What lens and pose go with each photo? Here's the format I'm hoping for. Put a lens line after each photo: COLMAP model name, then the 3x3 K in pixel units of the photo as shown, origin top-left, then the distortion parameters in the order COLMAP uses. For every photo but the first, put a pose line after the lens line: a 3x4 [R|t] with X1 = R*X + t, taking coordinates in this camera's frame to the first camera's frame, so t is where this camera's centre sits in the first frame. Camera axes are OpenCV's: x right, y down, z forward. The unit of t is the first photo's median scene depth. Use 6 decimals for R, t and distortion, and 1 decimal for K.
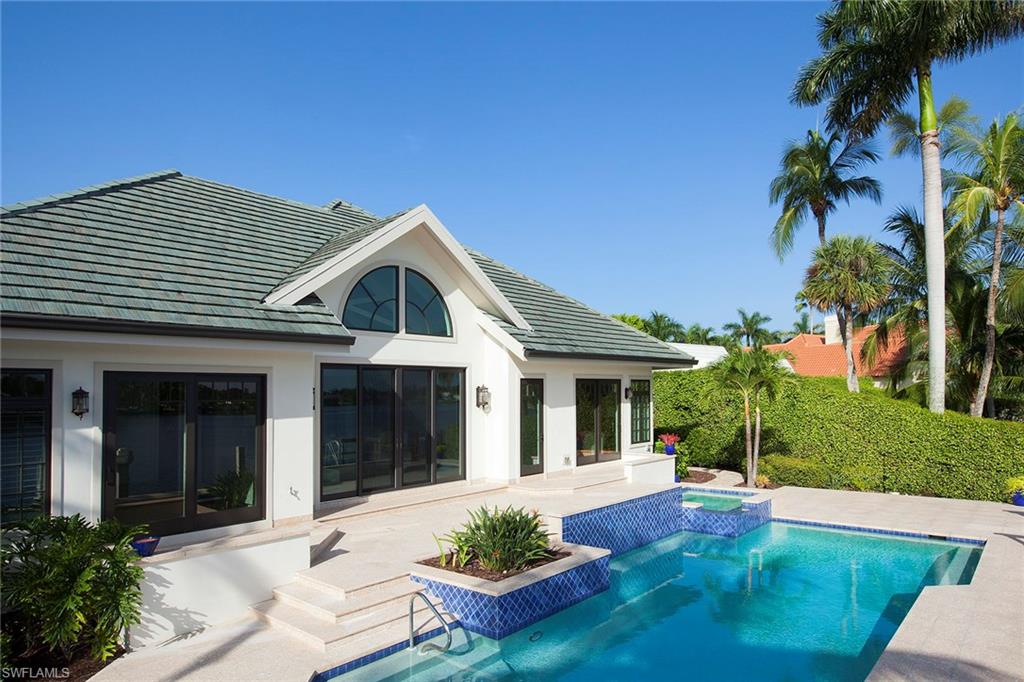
lens RADIAL K [[620.5, 0, 510.3], [0, 620.5, 378.2], [0, 0, 1]] dist [-0.005575, -0.000635]
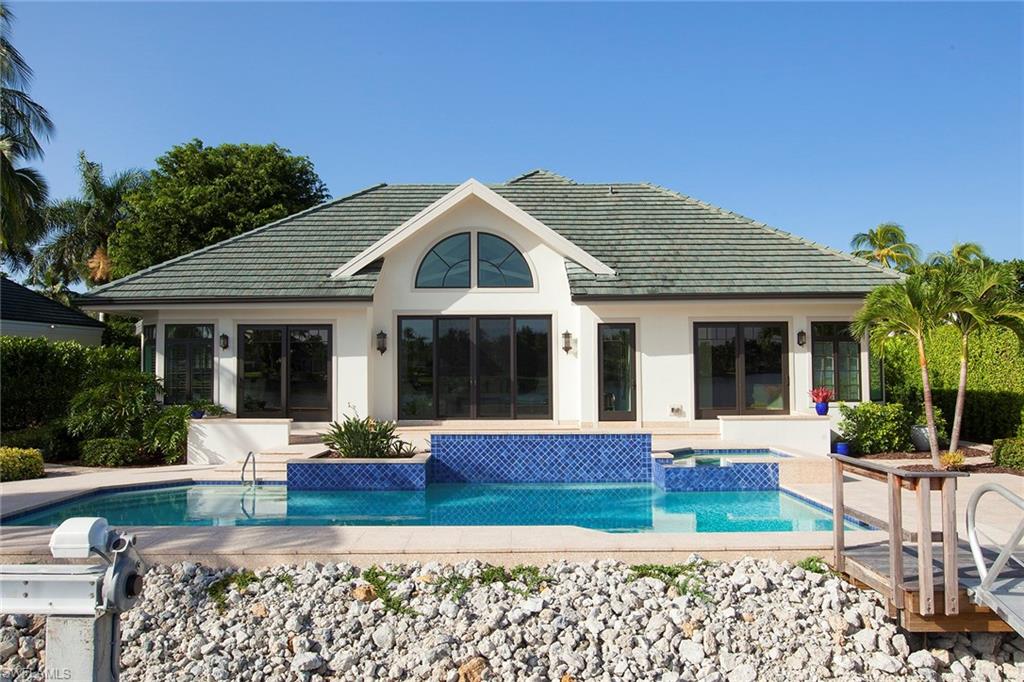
lens RADIAL K [[727.5, 0, 512.0], [0, 727.5, 341.0], [0, 0, 1]] dist [-0.027846, -0.000290]
pose [[0.661578, -0.014619, -0.749734, 1.014017], [0.014853, 0.999869, -0.006390, 0.043443], [0.749729, -0.006908, 0.661708, 0.147002]]
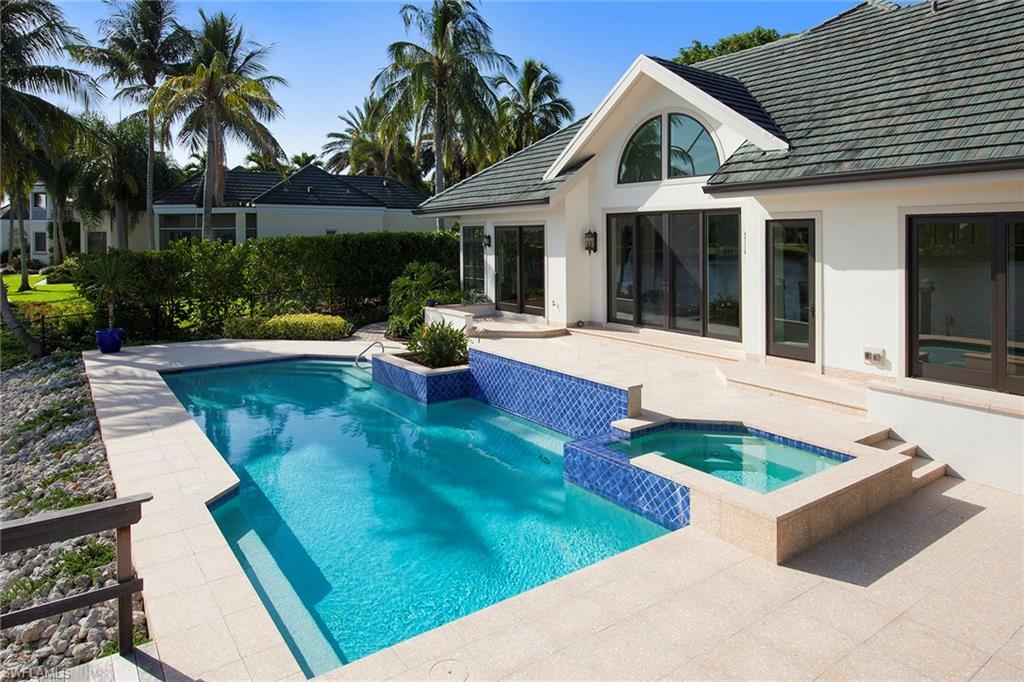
lens RADIAL K [[645.3, 0, 546.1], [0, 645.3, 257.8], [0, 0, 1]] dist [-0.001409, -0.000205]
pose [[-0.202379, 0.050549, -0.978002, 1.012910], [0.033256, 0.998446, 0.044724, 0.002451], [0.978743, -0.023473, -0.203745, 1.133055]]
